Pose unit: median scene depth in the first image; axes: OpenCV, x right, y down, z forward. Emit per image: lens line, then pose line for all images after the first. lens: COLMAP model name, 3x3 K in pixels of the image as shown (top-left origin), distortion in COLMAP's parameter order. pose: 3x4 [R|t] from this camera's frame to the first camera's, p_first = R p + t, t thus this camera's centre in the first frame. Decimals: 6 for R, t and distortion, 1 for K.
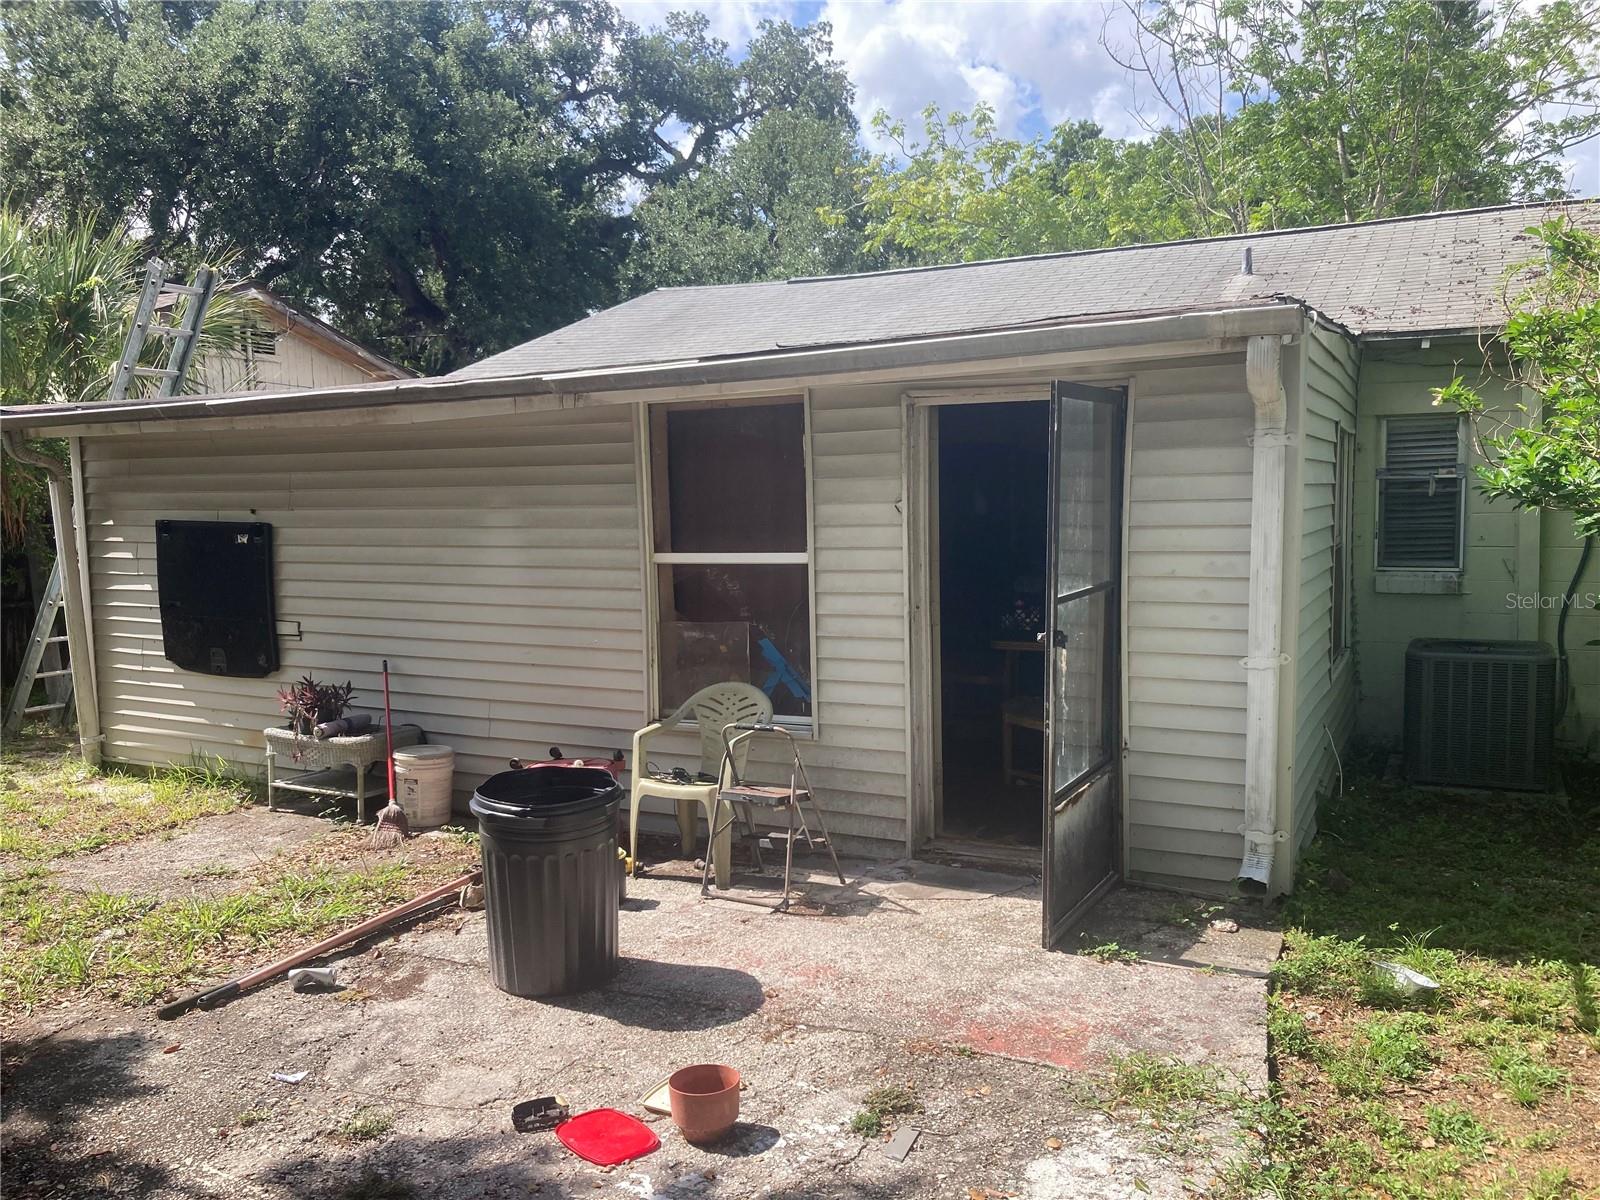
lens RADIAL K [[1370.9, 0, 800.0], [0, 1370.9, 600.0], [0, 0, 1]] dist [0.126897, -0.210702]
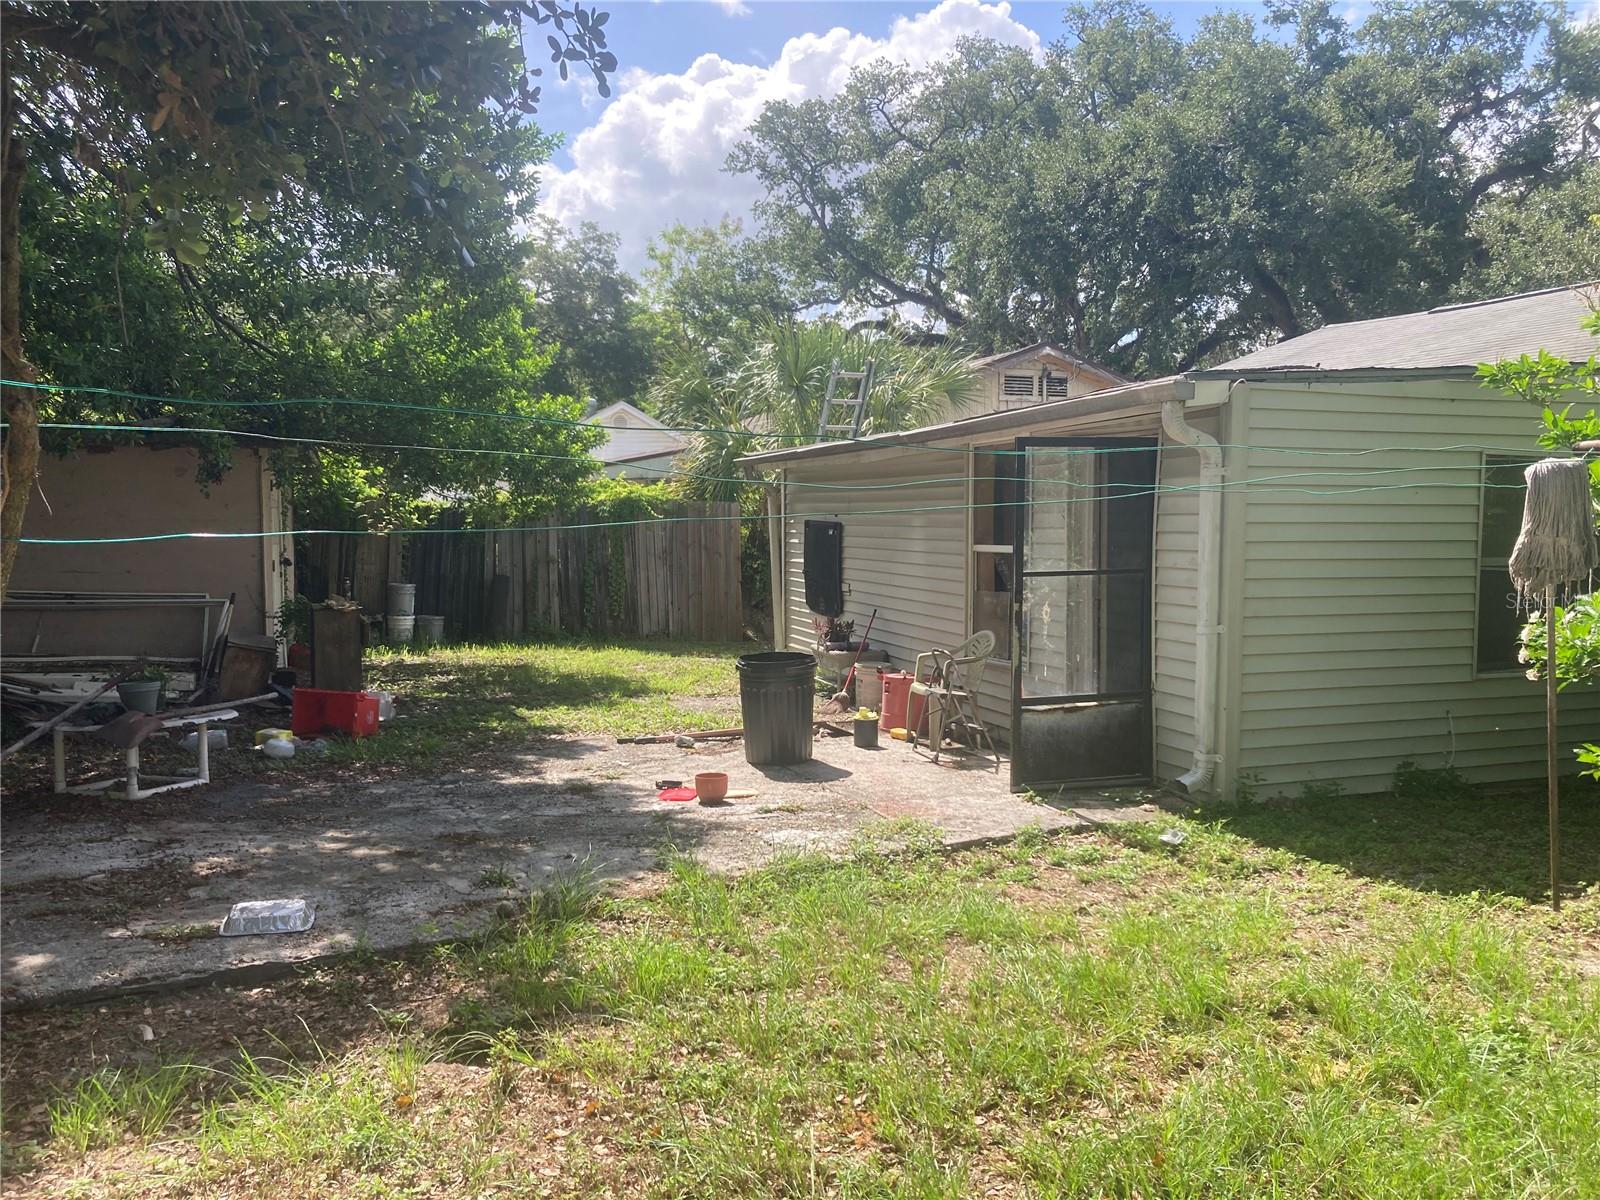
lens RADIAL K [[1370.9, 0, 800.0], [0, 1370.9, 600.0], [0, 0, 1]] dist [0.126897, -0.210702]
pose [[0.736187, 0.056091, -0.674449, 0.323832], [-0.060777, 0.998012, 0.016661, 0.005526], [0.674043, 0.028726, 0.738133, -0.104883]]
